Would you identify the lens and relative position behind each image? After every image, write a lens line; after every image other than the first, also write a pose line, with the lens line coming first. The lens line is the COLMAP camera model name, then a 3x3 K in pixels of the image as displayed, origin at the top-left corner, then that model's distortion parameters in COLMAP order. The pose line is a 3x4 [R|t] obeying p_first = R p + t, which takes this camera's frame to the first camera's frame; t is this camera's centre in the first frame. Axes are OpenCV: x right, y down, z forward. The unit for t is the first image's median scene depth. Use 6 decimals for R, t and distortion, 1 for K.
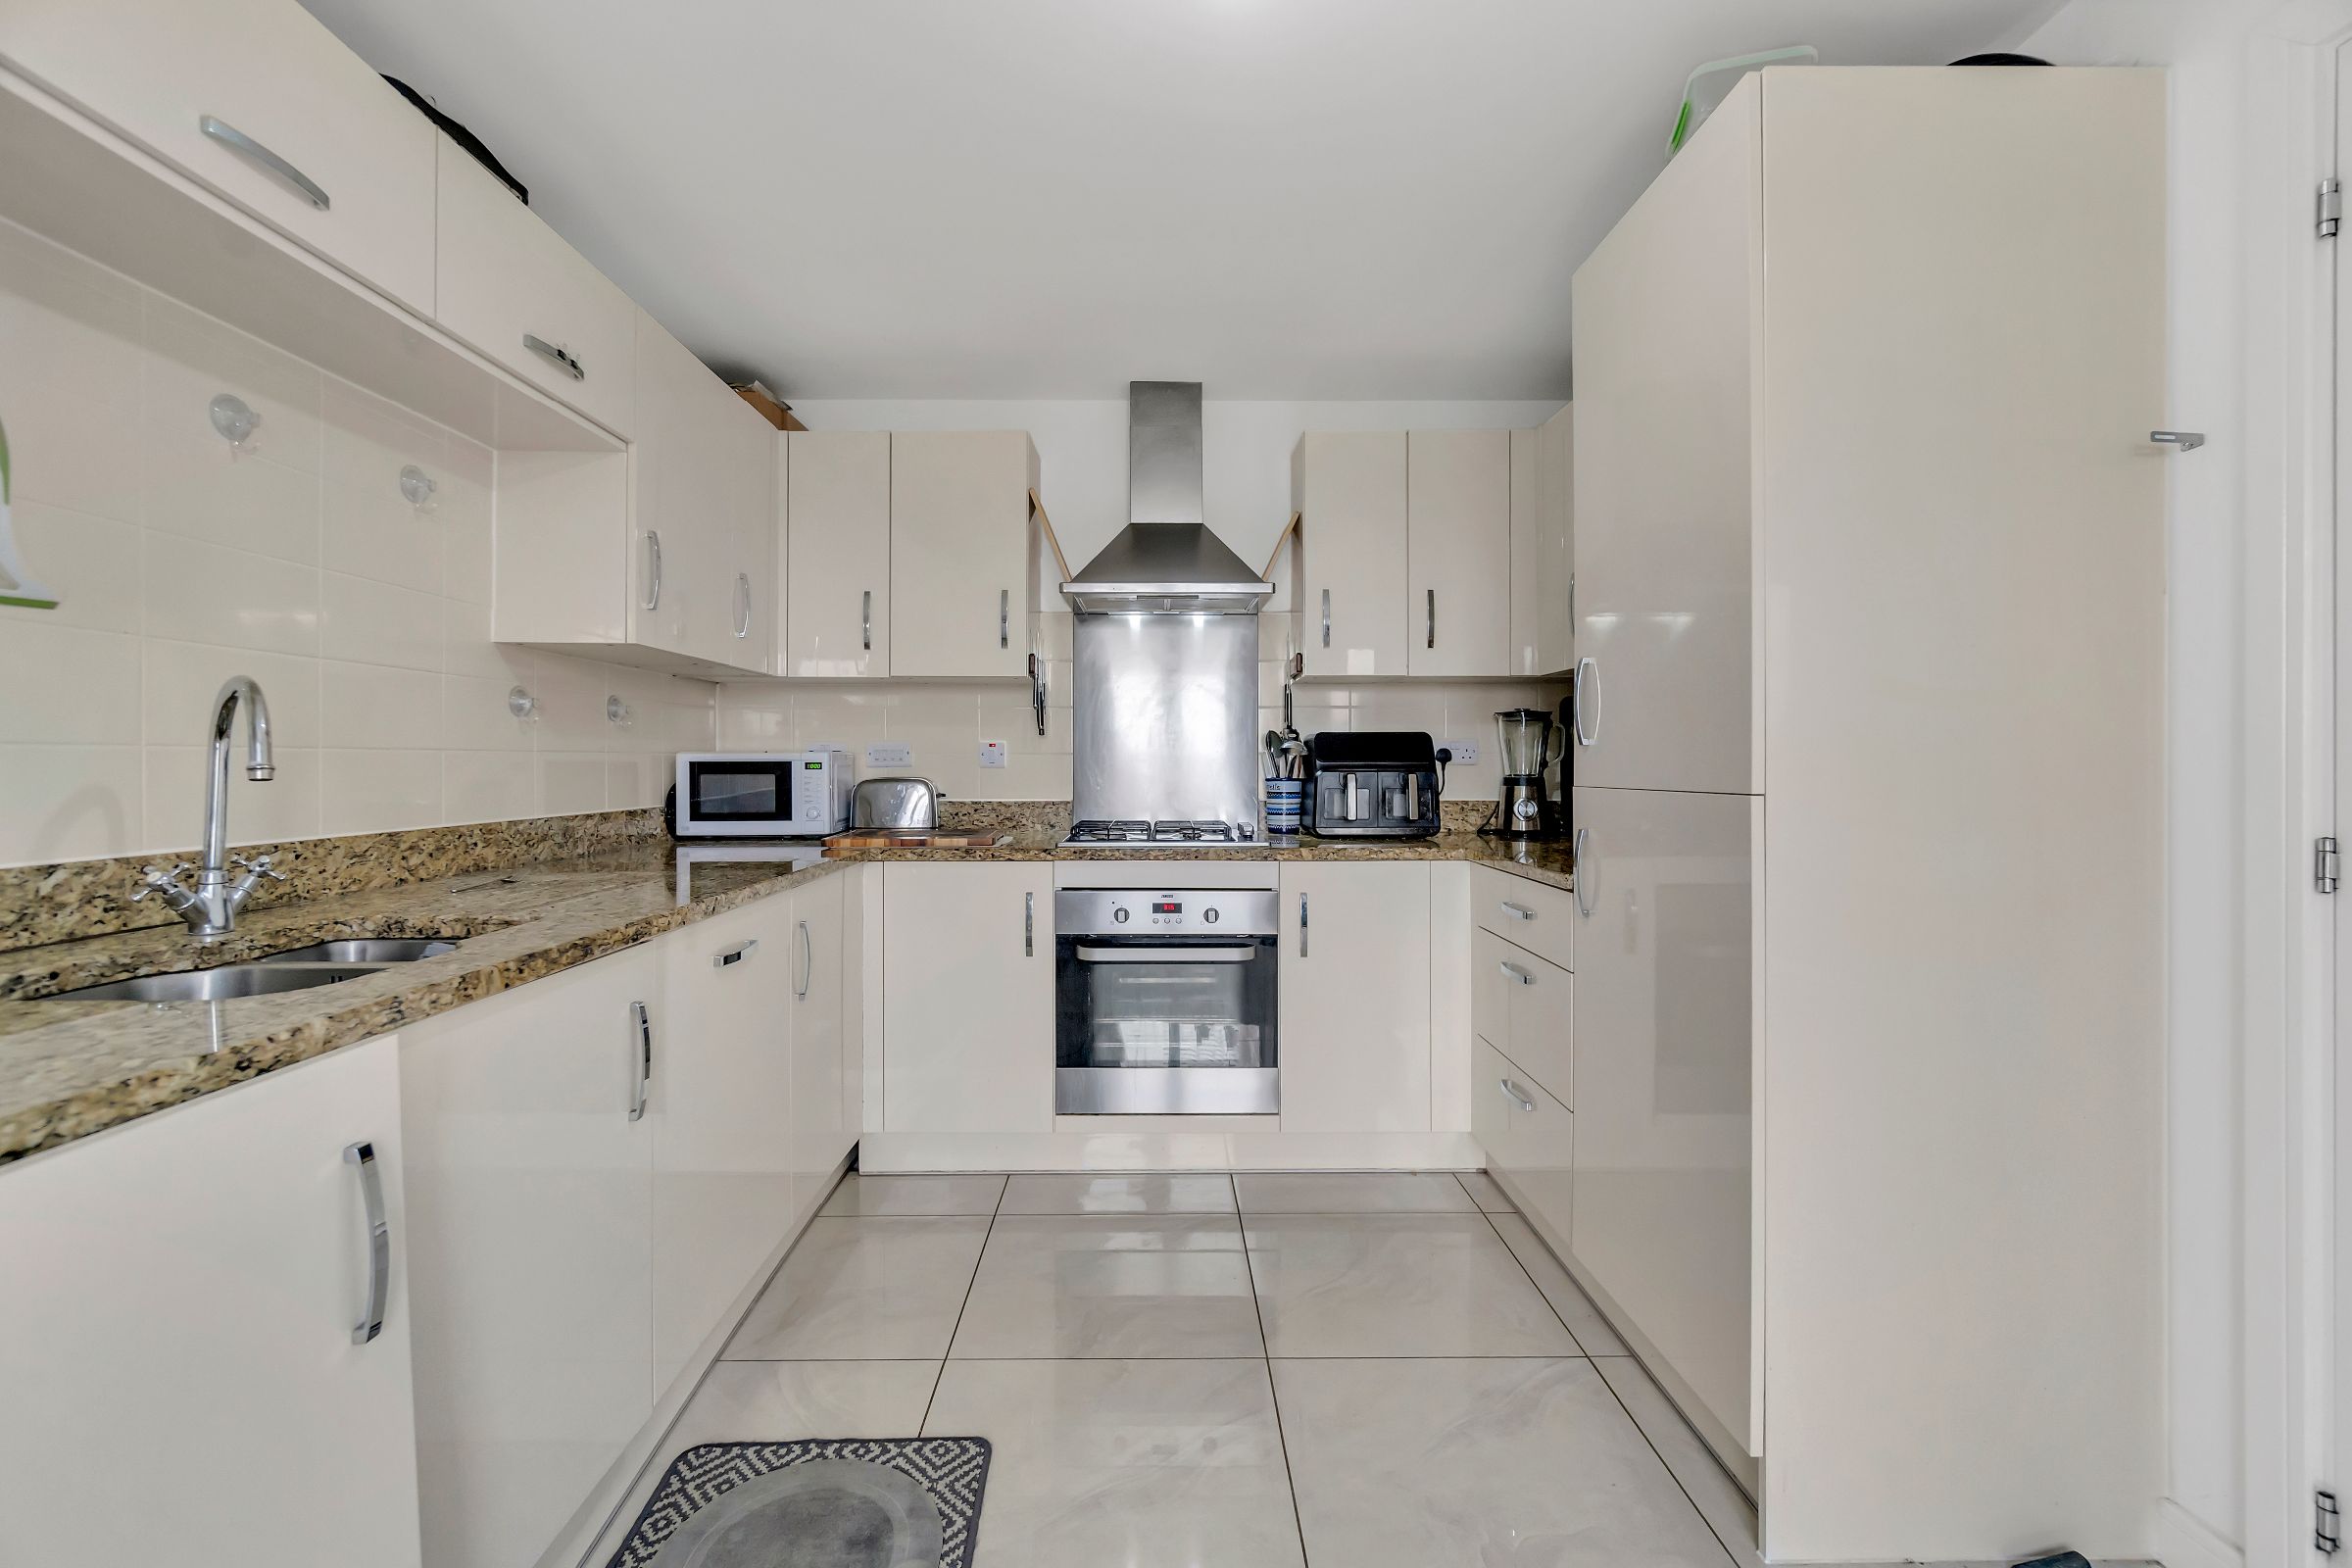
lens RADIAL K [[1018.3, 0, 1181.2], [0, 1018.3, 769.6], [0, 0, 1]] dist [-0.003300, 0.000467]
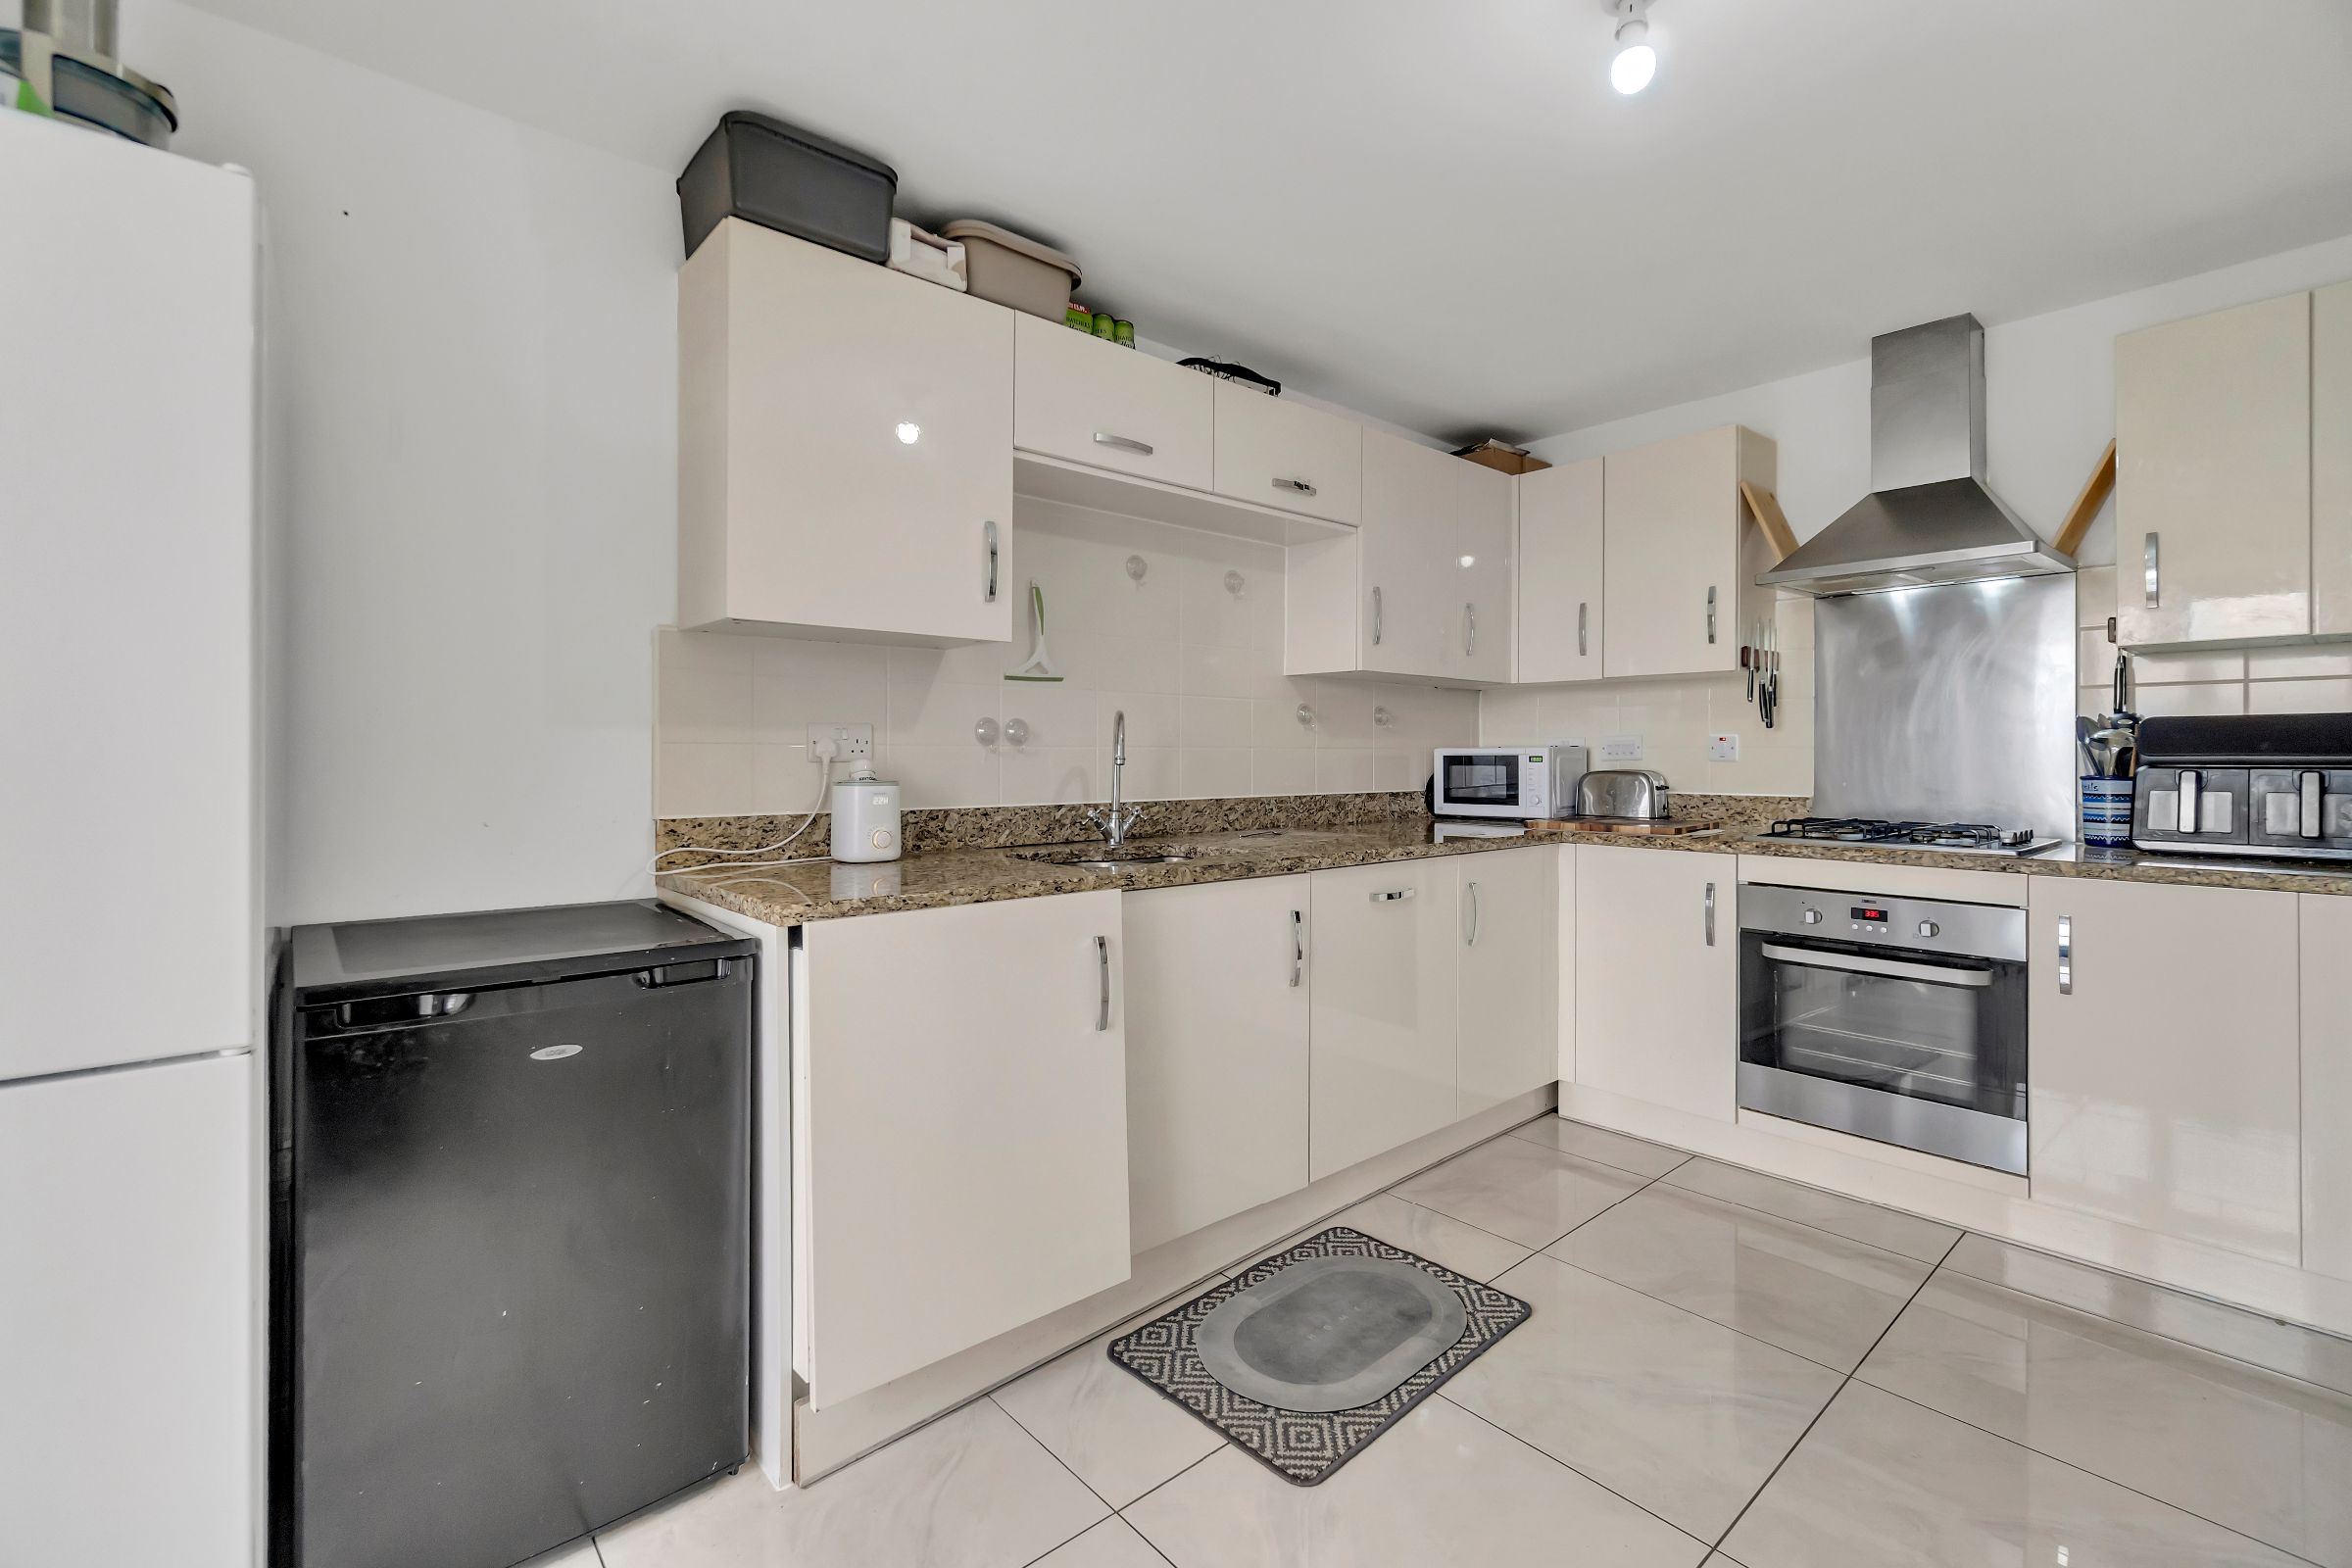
lens RADIAL K [[1018.3, 0, 1158.2], [0, 1018.3, 761.2], [0, 0, 1]] dist [-0.003300, 0.000467]
pose [[0.643490, 0.004505, -0.765441, 0.336722], [-0.006346, 0.999980, 0.000551, 0.001235], [0.765428, 0.004504, 0.643506, -0.102564]]
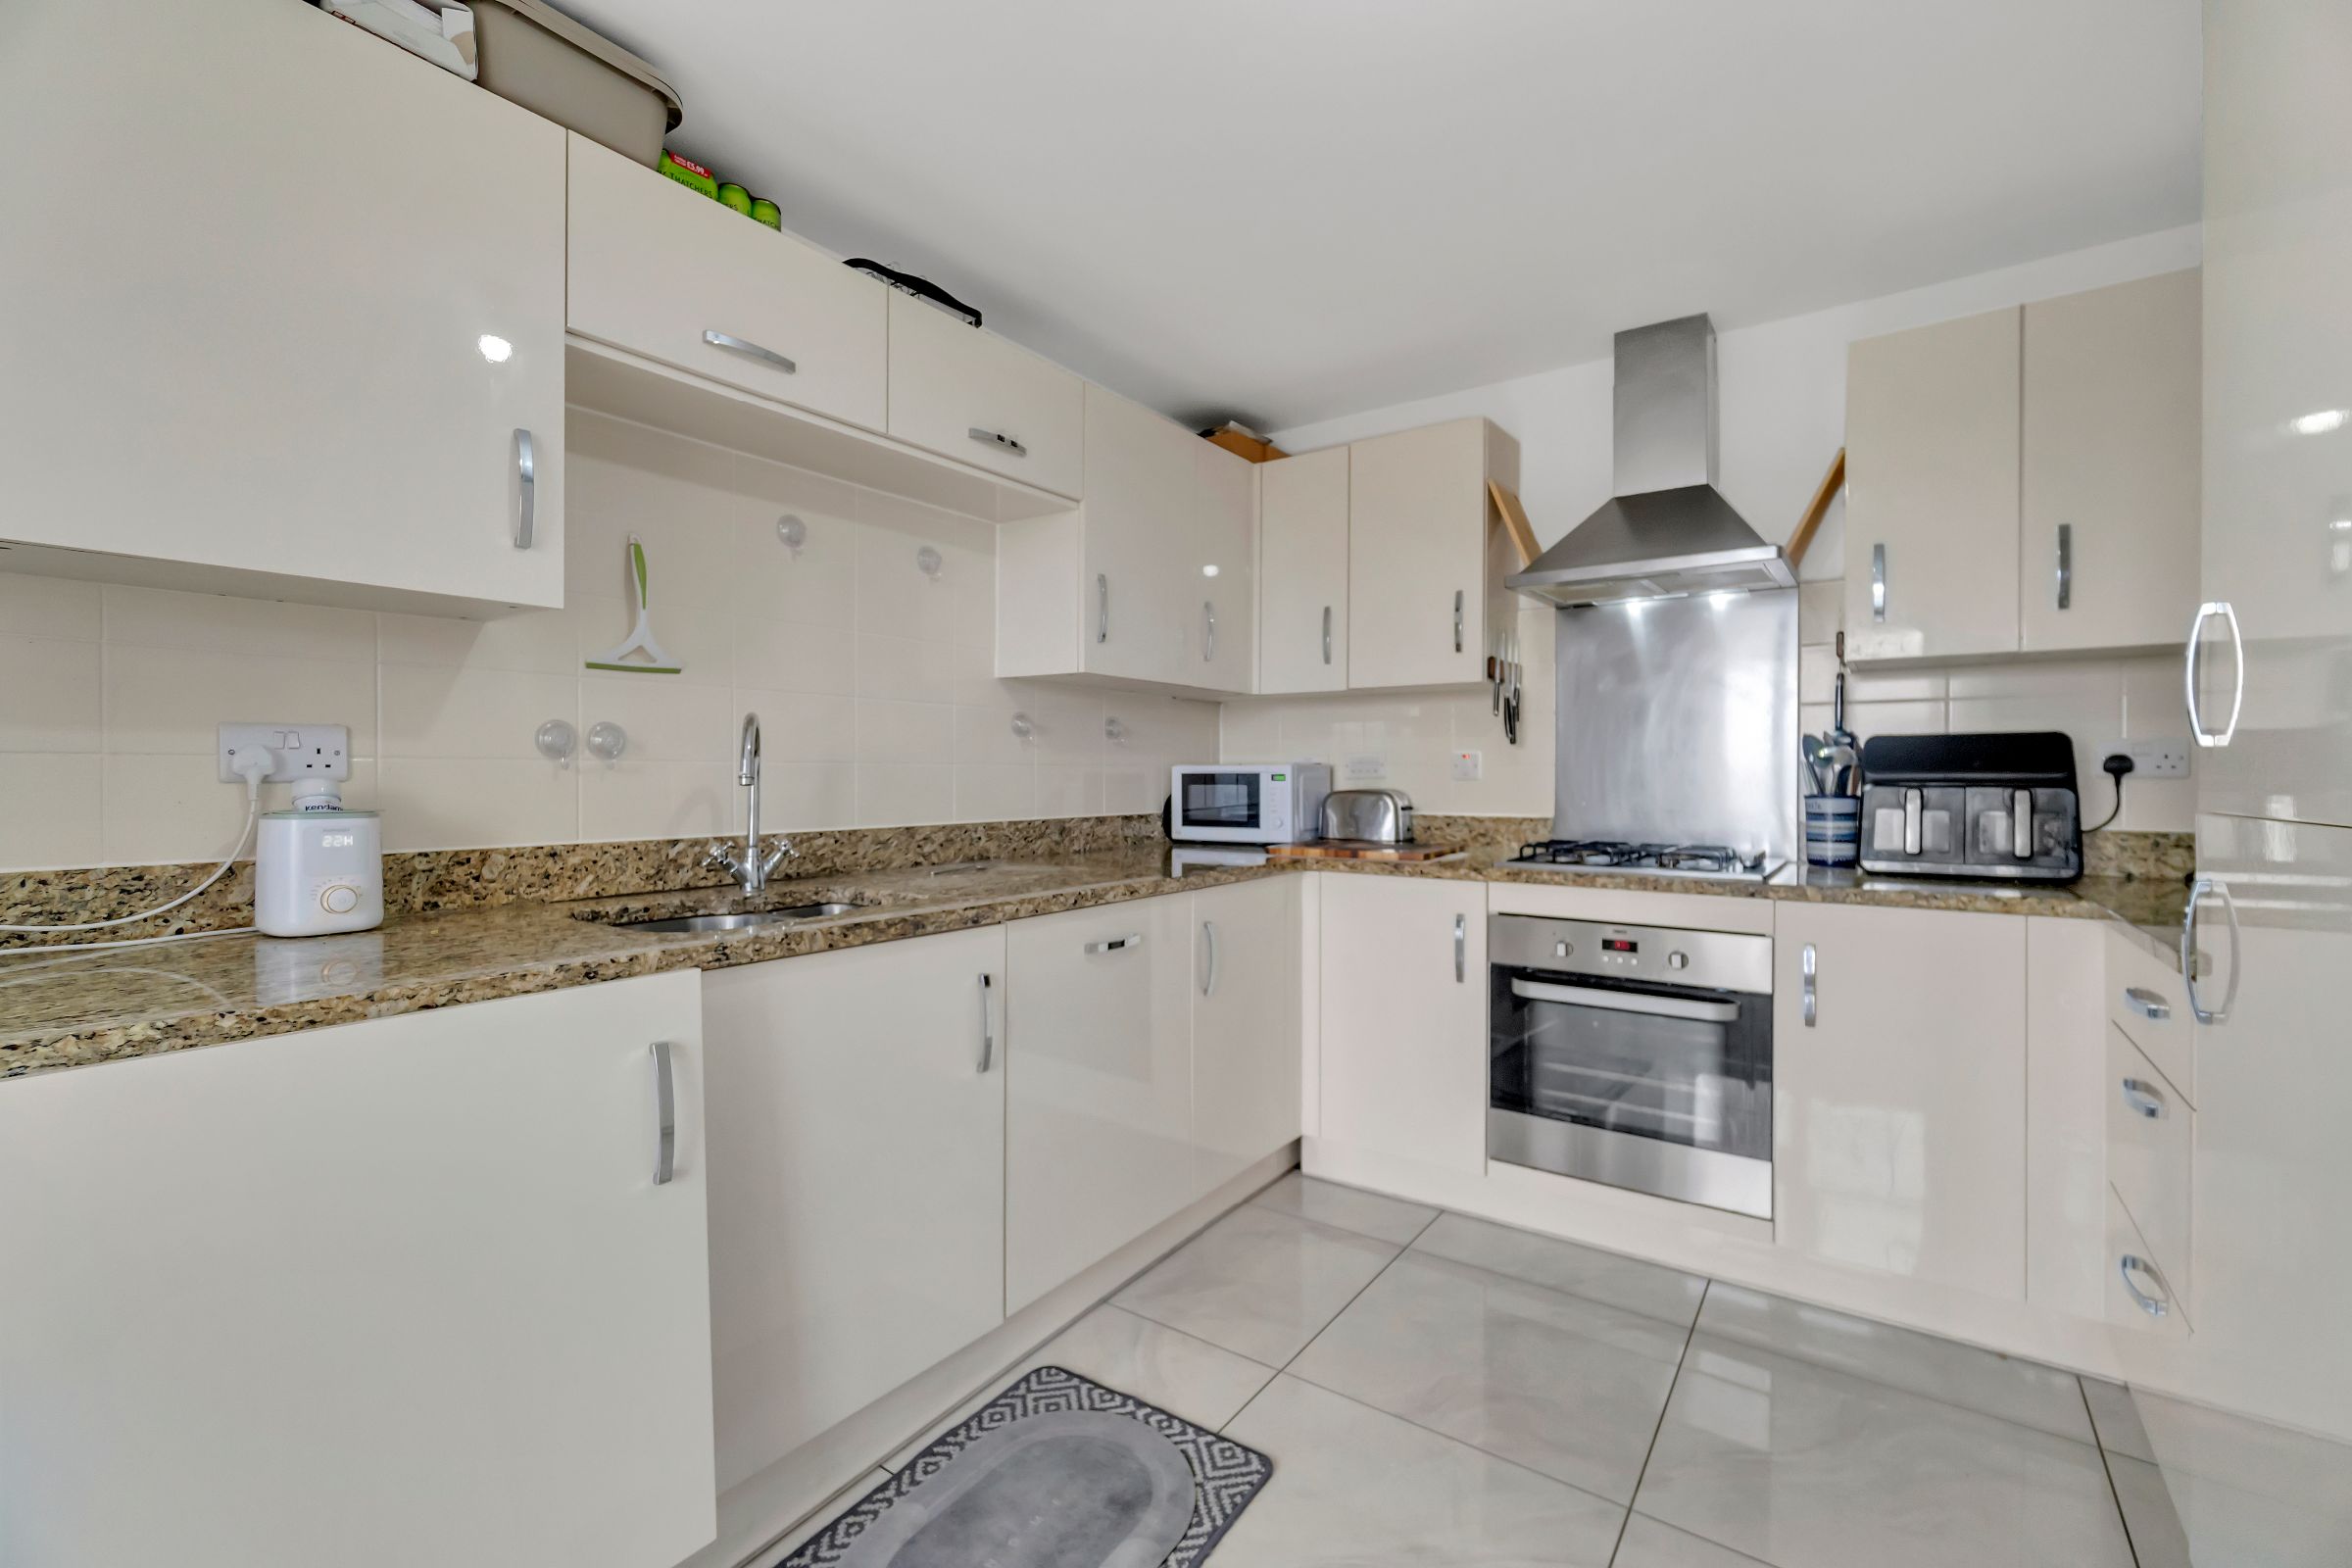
lens RADIAL K [[1018.3, 0, 1152.8], [0, 1018.3, 786.5], [0, 0, 1]] dist [-0.003300, 0.000467]
pose [[0.802120, 0.007831, -0.597112, 0.219707], [-0.005496, 0.999968, 0.005731, 0.000458], [0.597138, -0.001315, 0.802138, 0.104662]]
